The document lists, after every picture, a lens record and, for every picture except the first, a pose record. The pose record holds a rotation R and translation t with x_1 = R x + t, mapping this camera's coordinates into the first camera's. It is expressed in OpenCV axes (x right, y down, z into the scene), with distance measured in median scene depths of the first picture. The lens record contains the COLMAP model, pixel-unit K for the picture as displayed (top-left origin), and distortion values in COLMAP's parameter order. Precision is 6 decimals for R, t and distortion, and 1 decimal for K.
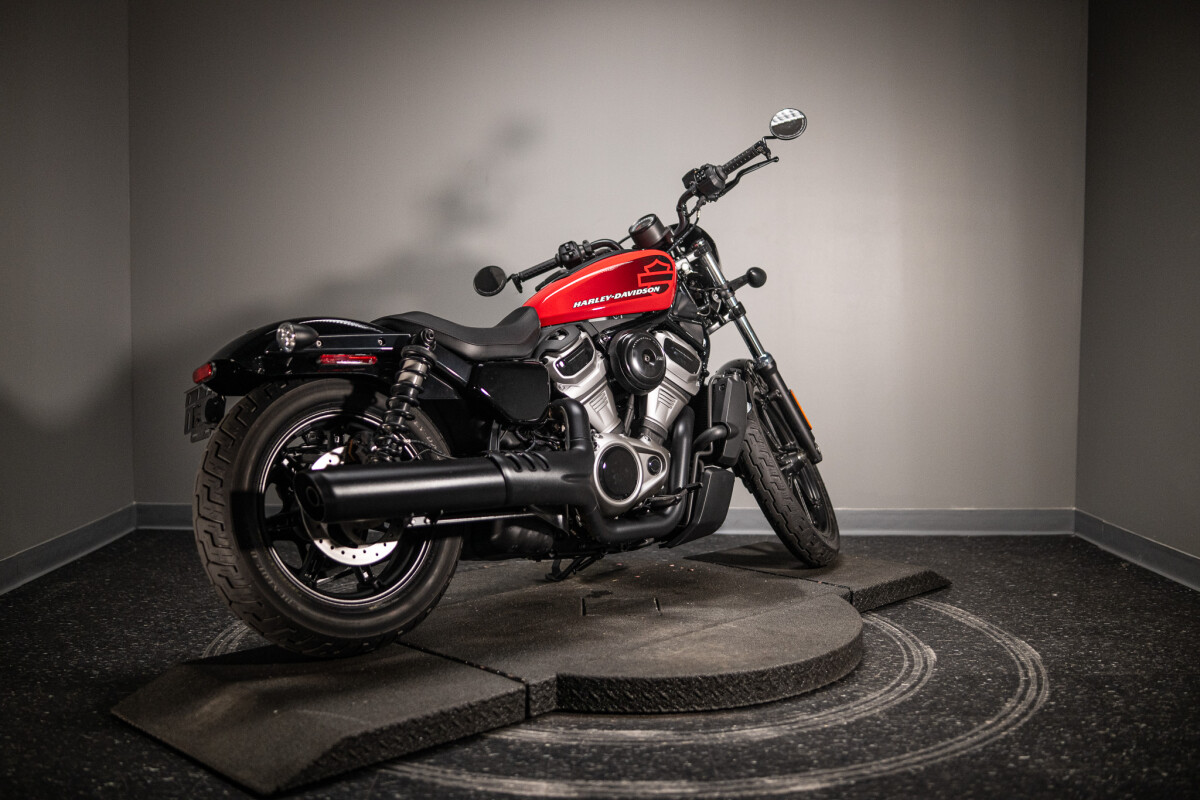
lens RADIAL K [[1292.7, 0, 589.8], [0, 1292.7, 401.2], [0, 0, 1]] dist [-0.077250, 0.000000]
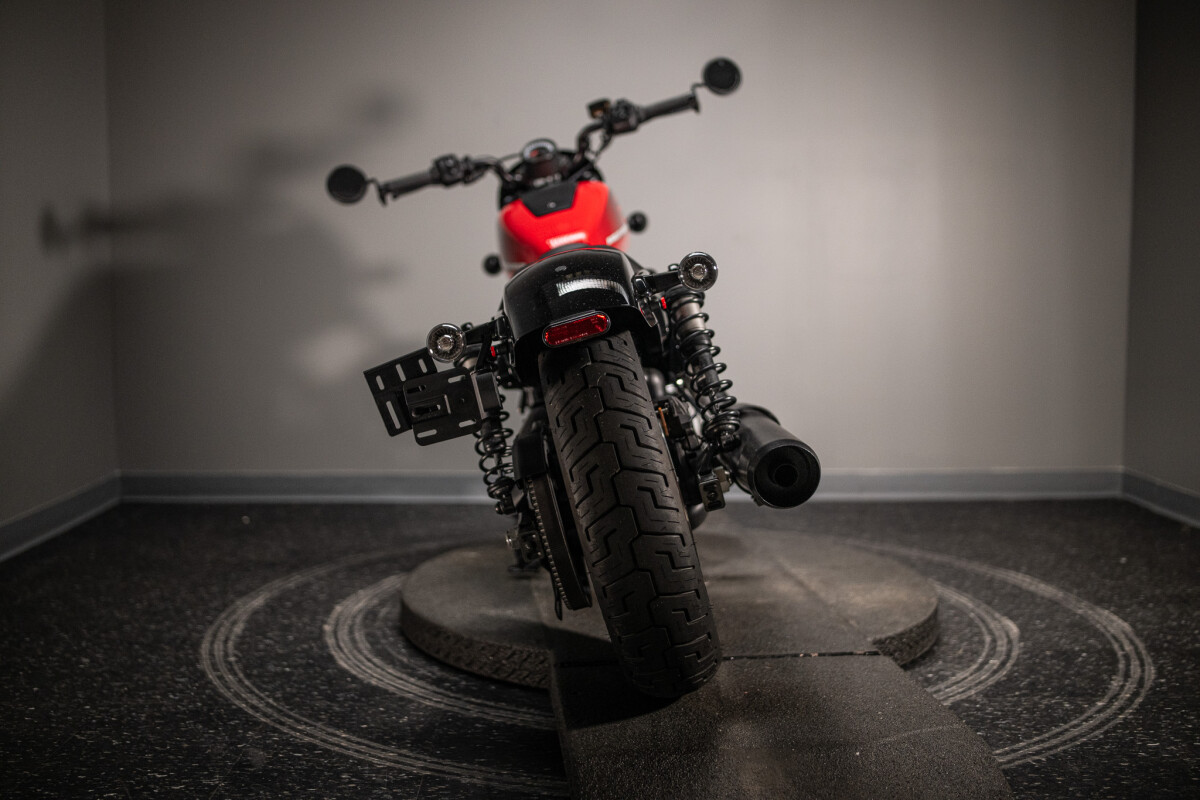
lens RADIAL K [[1292.7, 0, 598.9], [0, 1292.7, 398.6], [0, 0, 1]] dist [-0.077250, 0.000000]
pose [[0.999590, -0.007419, 0.027650, -0.057951], [0.006812, 0.999735, 0.021999, 0.014819], [-0.027806, -0.021802, 0.999376, 0.117030]]
